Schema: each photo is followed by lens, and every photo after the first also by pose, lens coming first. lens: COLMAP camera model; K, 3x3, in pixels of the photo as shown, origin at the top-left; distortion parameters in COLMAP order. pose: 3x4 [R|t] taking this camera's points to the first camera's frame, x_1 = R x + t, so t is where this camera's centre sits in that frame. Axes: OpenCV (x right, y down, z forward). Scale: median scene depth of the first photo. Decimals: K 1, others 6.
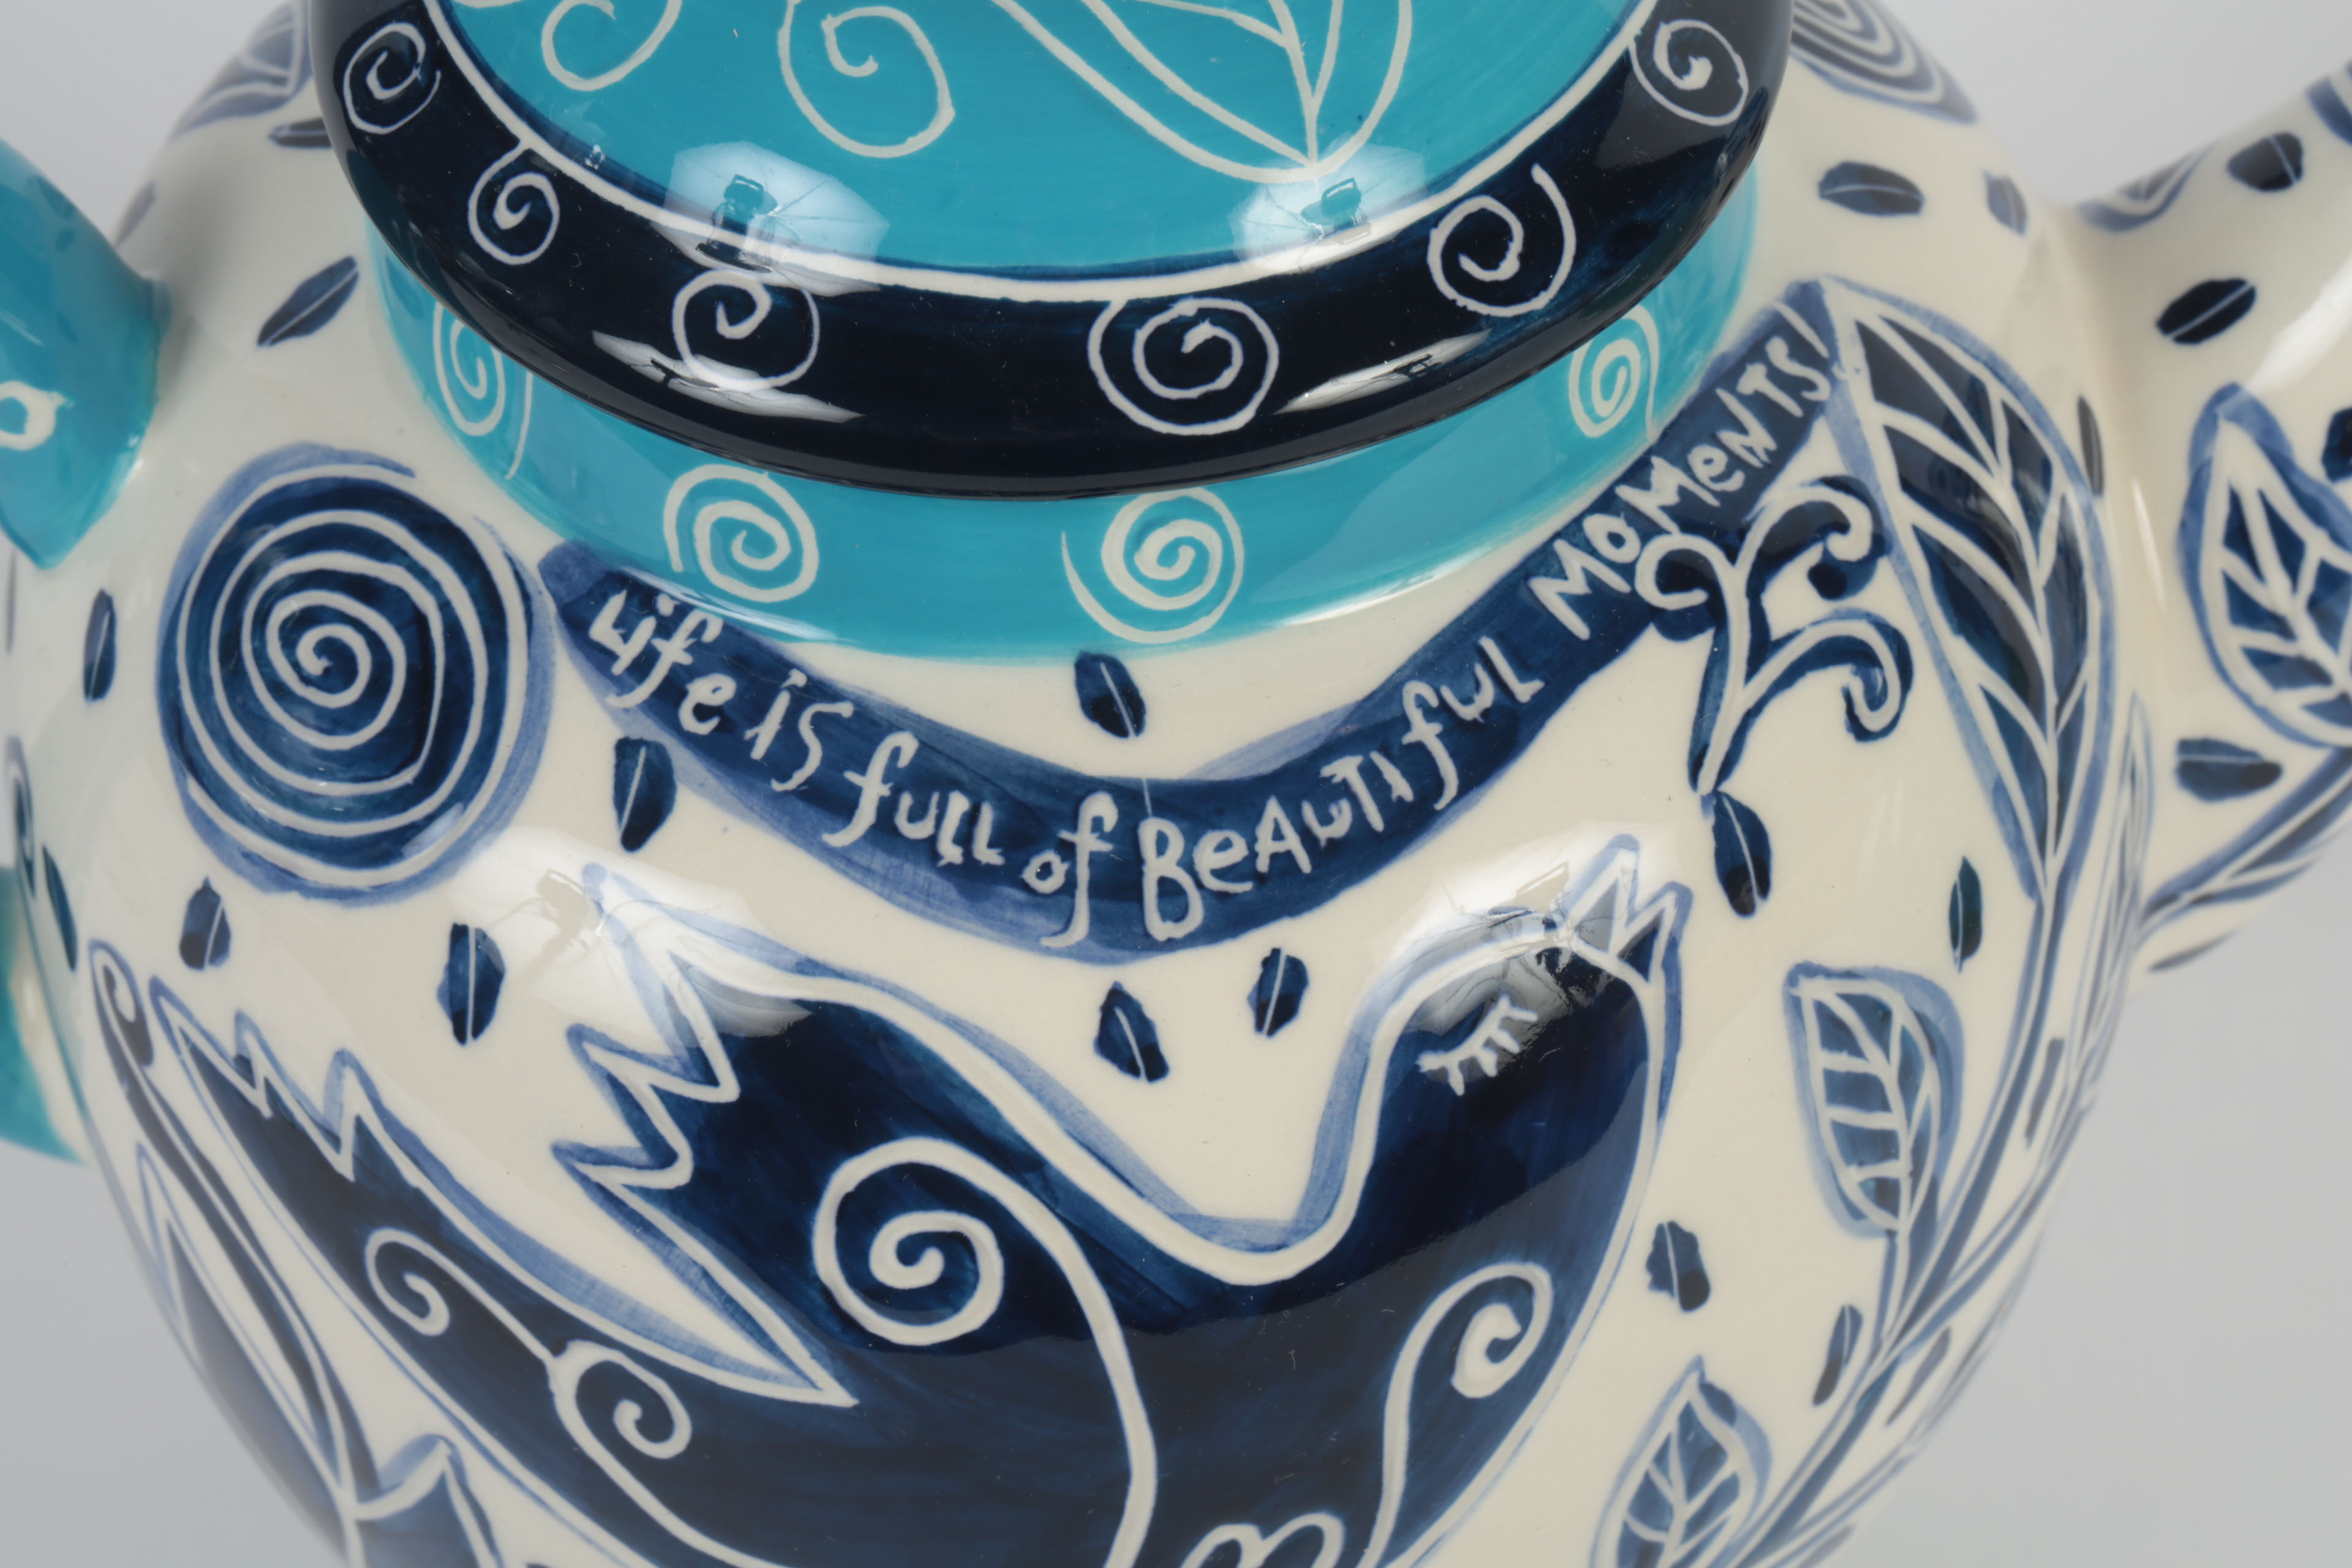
lens RADIAL K [[8196.1, 0, 1188.0], [0, 8196.1, 812.0], [0, 0, 1]] dist [0.056211, 0.000000]
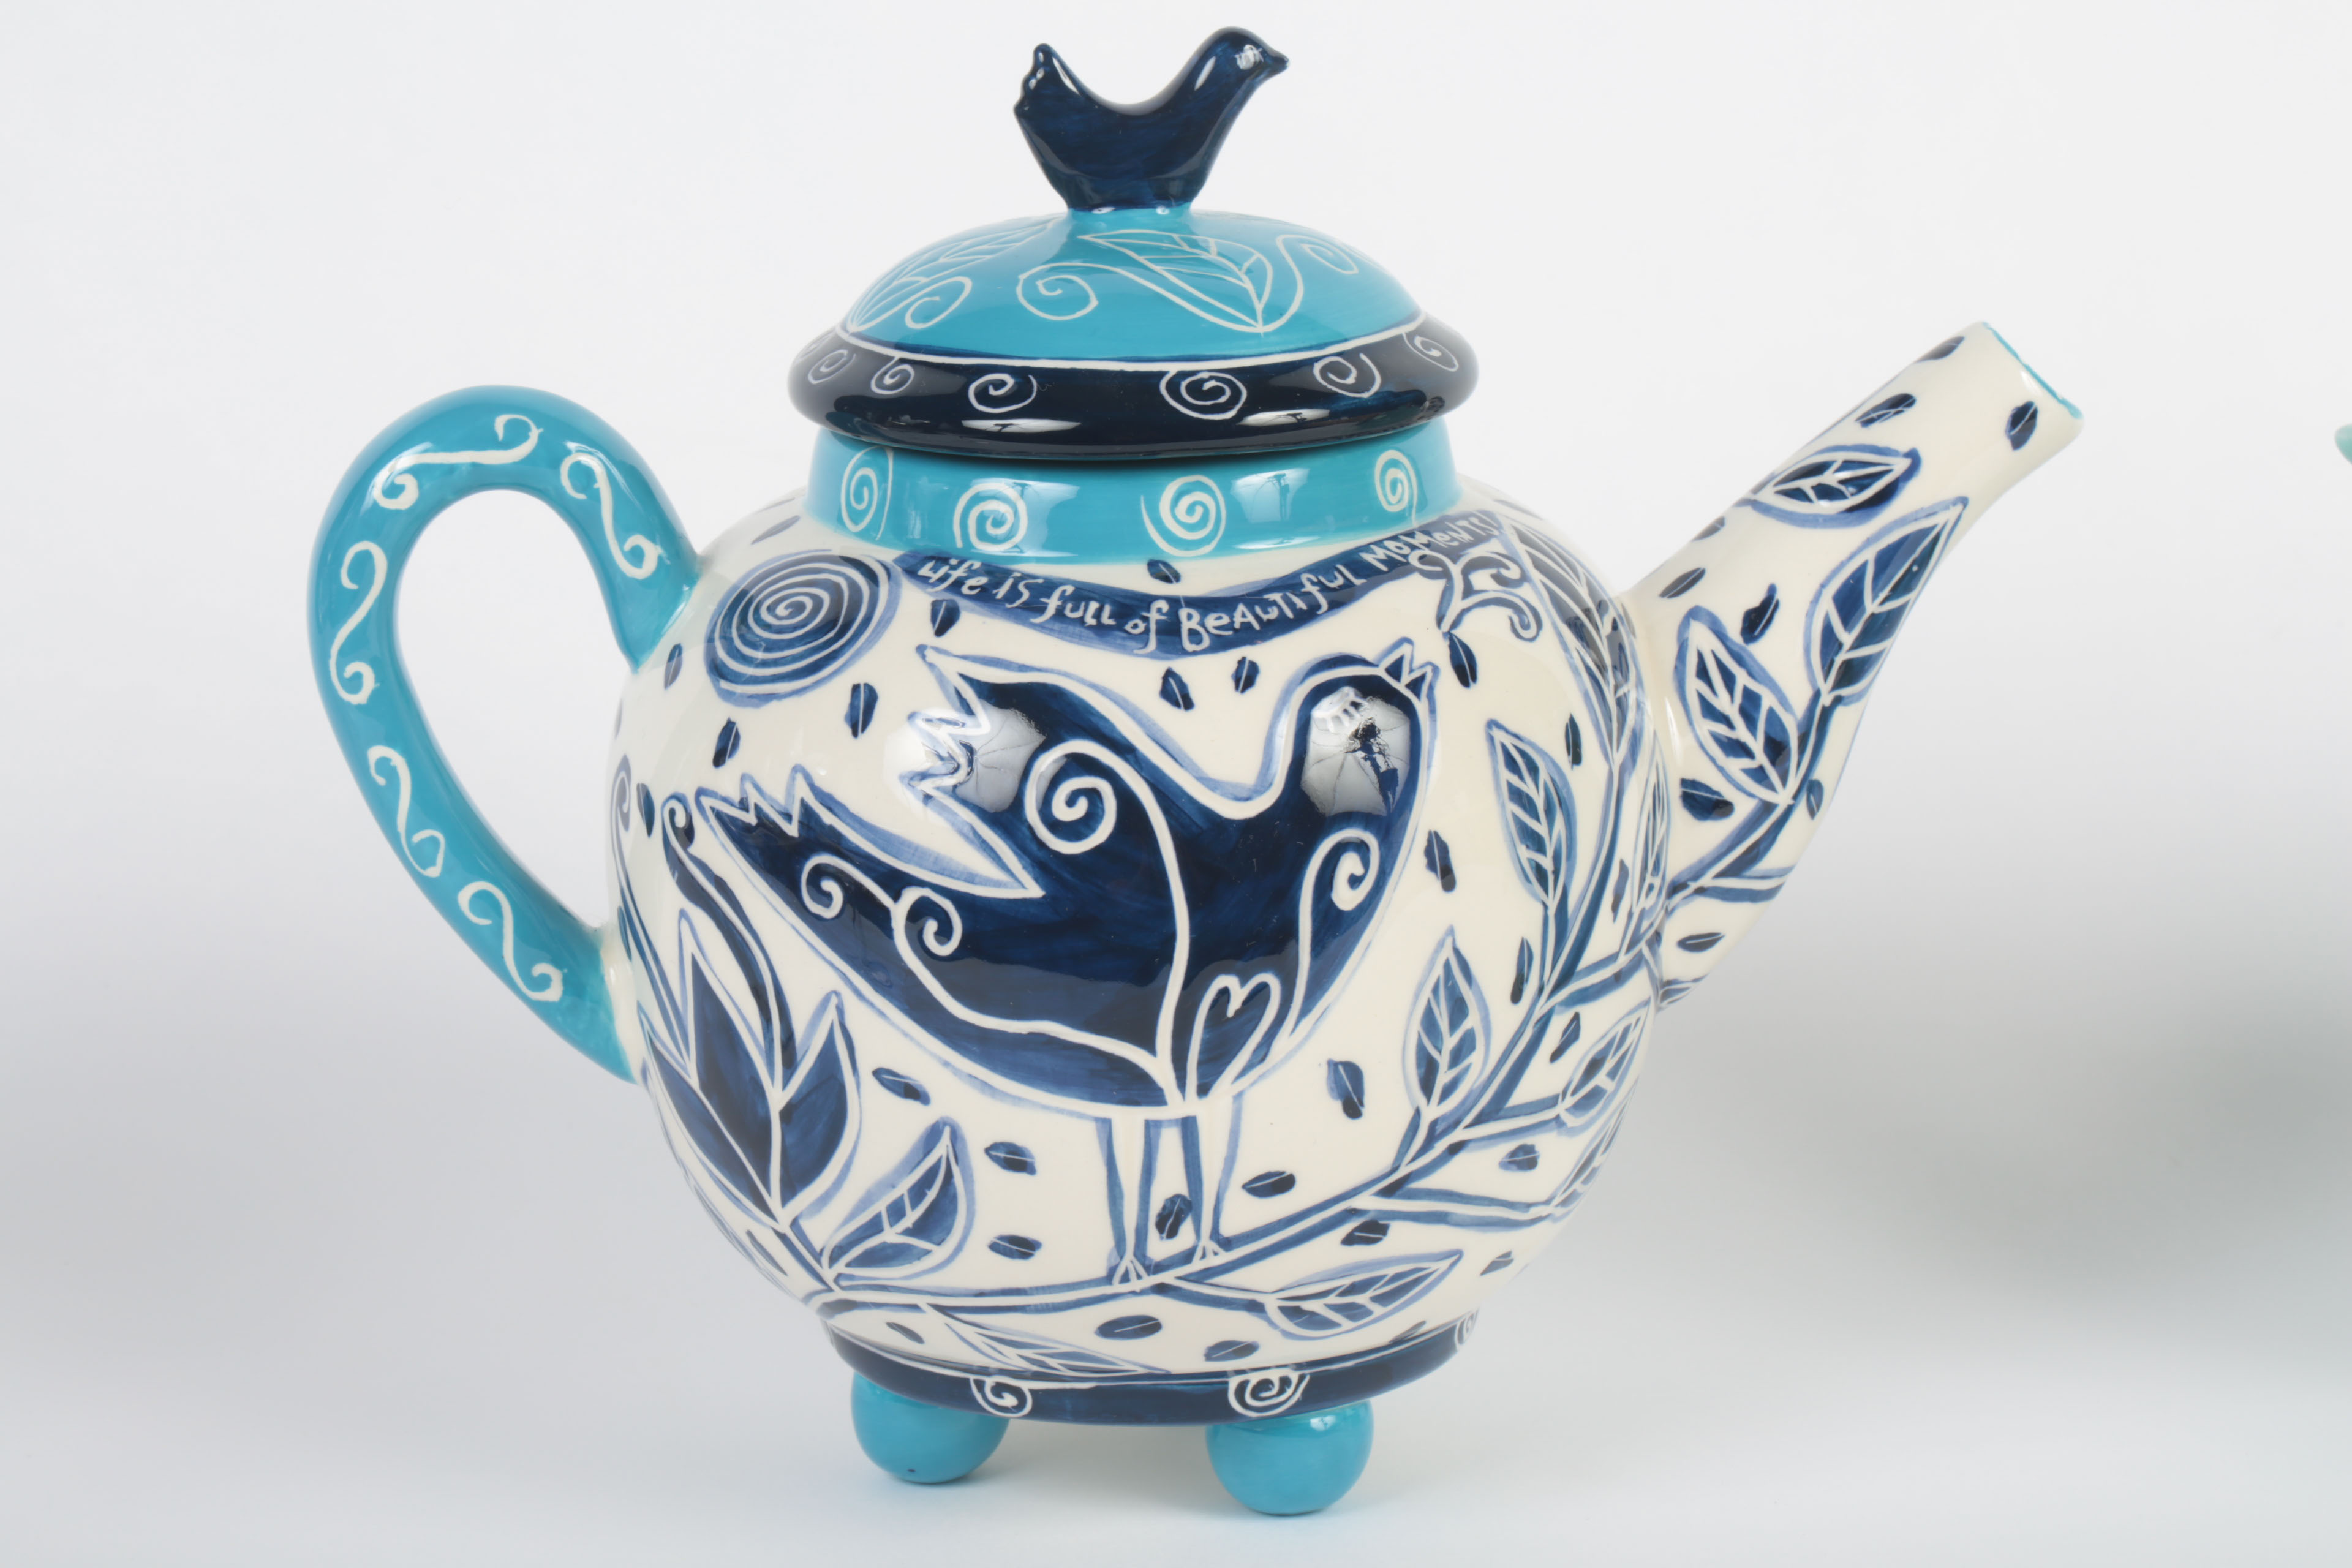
lens RADIAL K [[8196.1, 0, 1151.3], [0, 8196.1, 777.9], [0, 0, 1]] dist [0.056211, 0.000000]
pose [[0.999826, -0.001016, 0.018634, -0.051769], [0.011157, 0.832968, -0.553208, 1.189391], [-0.014960, 0.553320, 0.832834, -0.737493]]
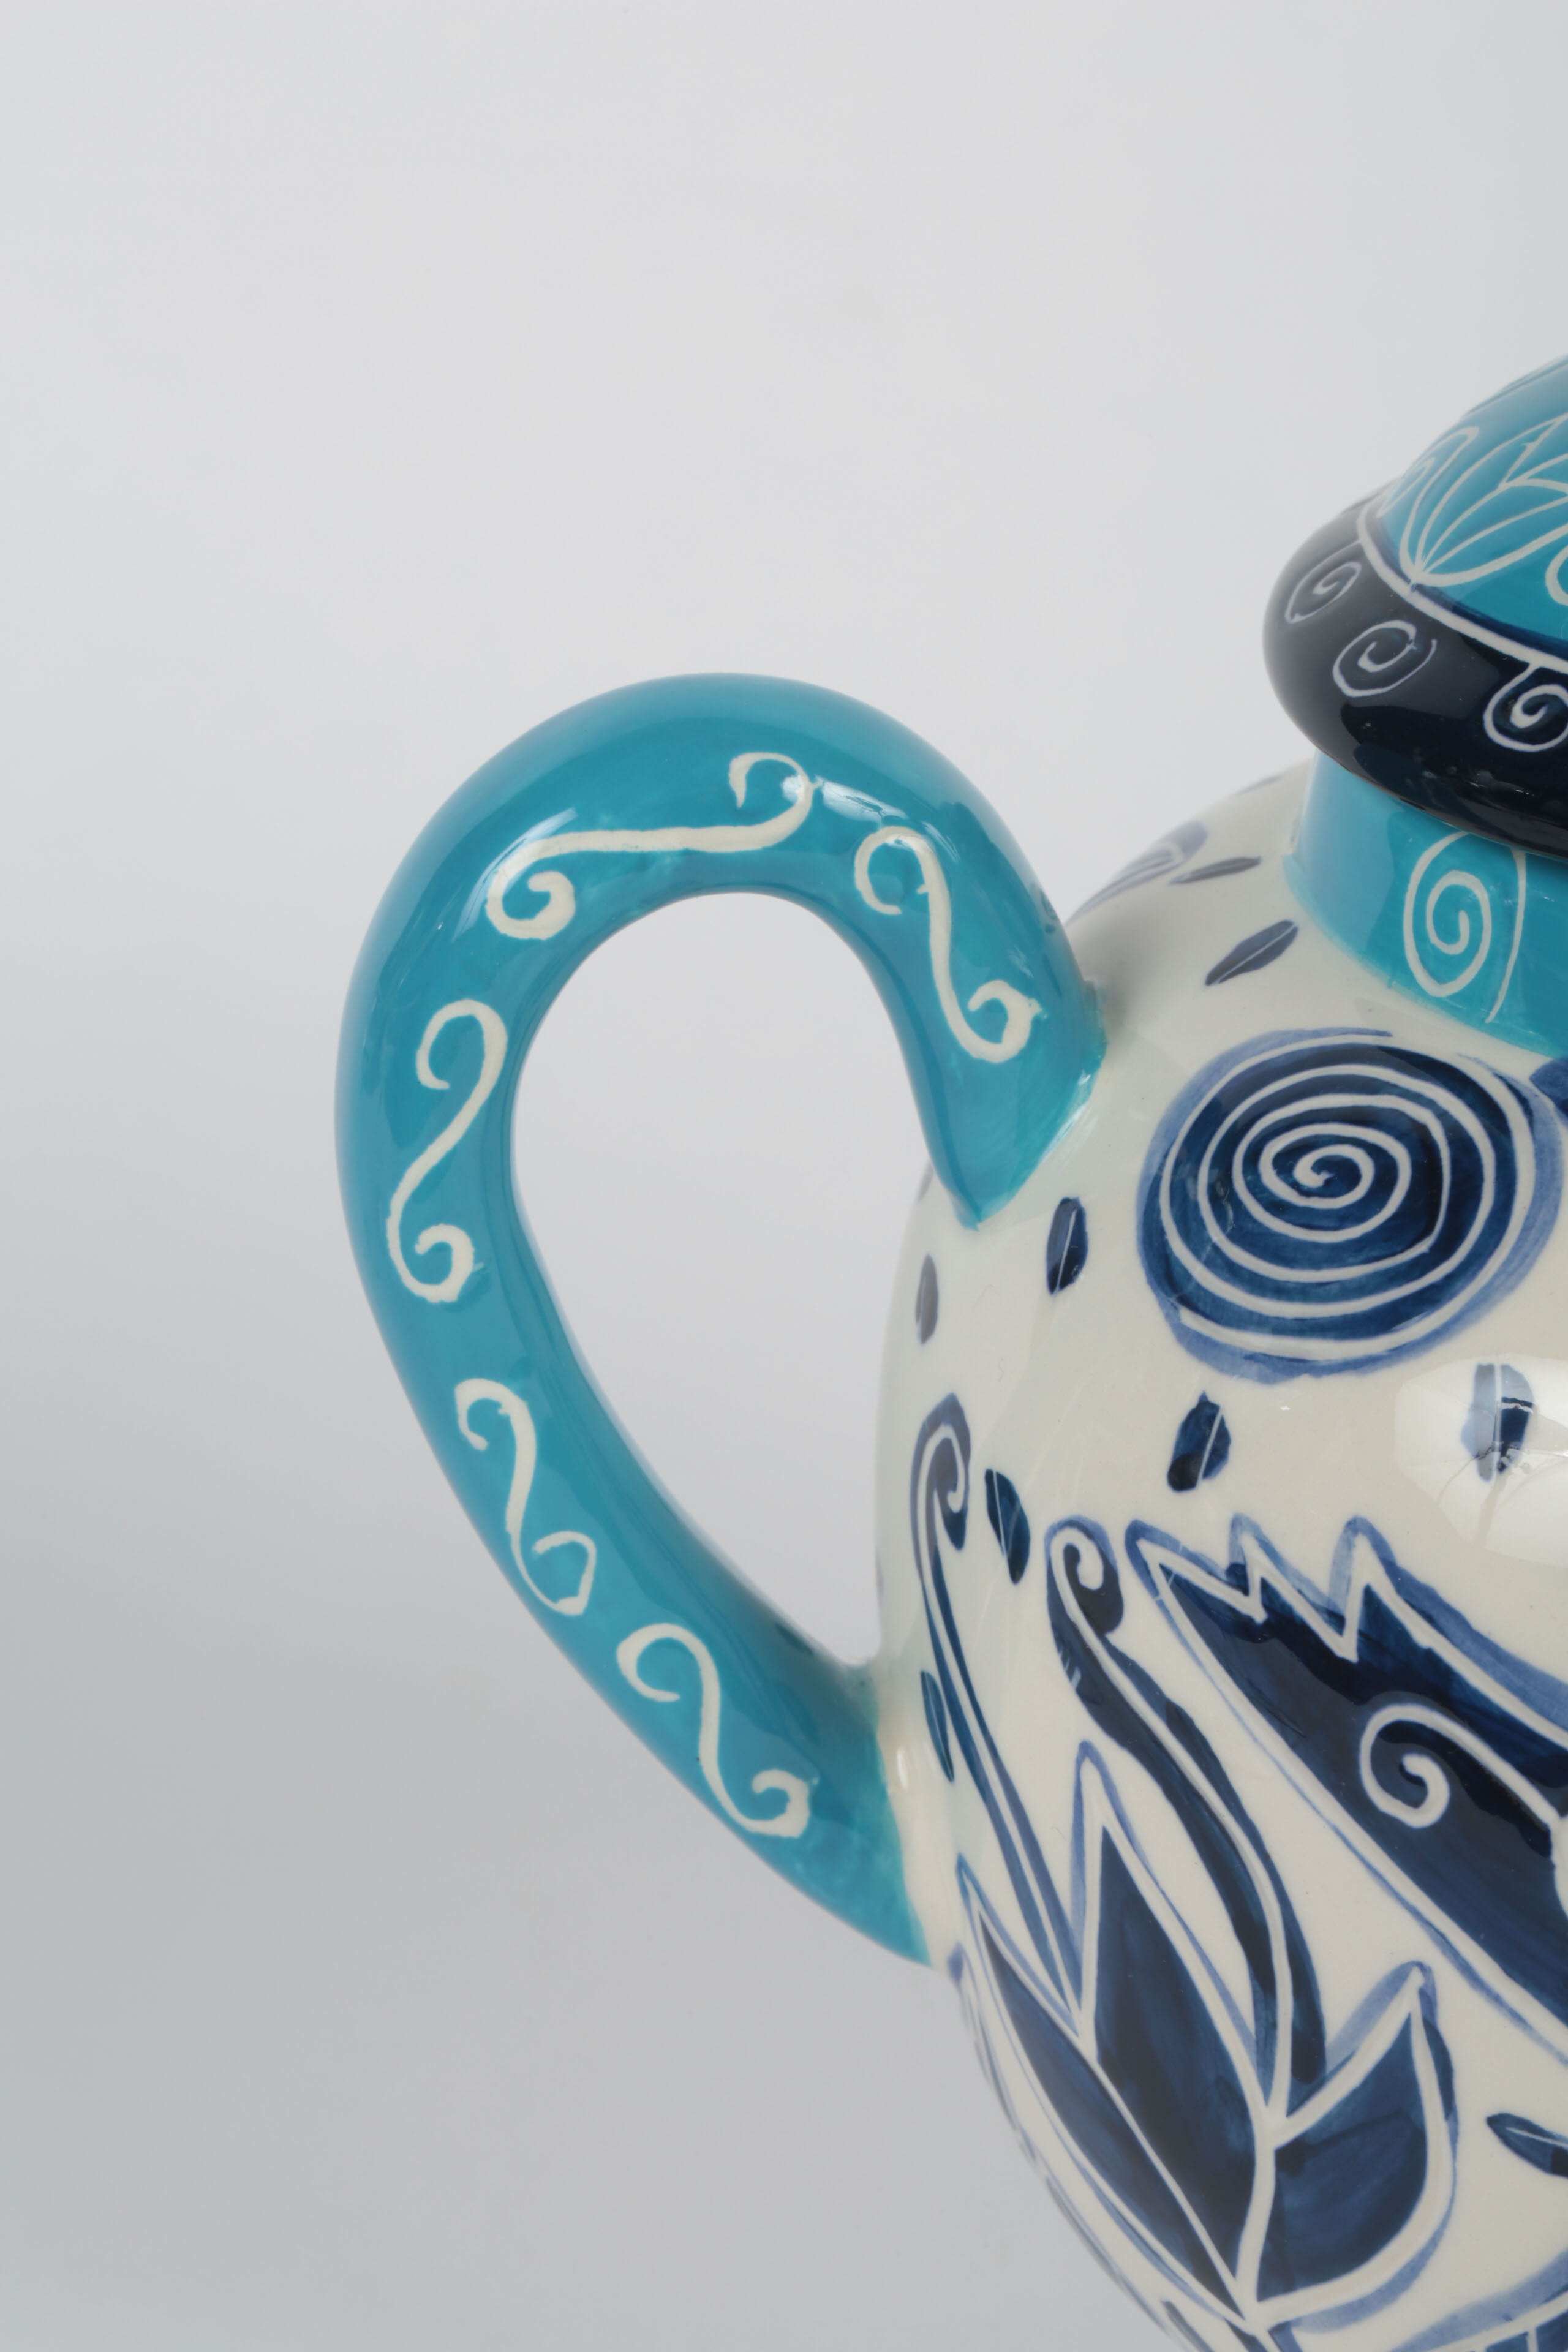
lens RADIAL K [[8196.1, 0, 789.1], [0, 8196.1, 1192.6], [0, 0, 1]] dist [0.056211, 0.000000]
pose [[0.998423, 0.012809, 0.054660, -0.232820], [0.010876, 0.911047, -0.412159, 0.420575], [-0.055077, 0.412103, 0.909471, 0.041415]]
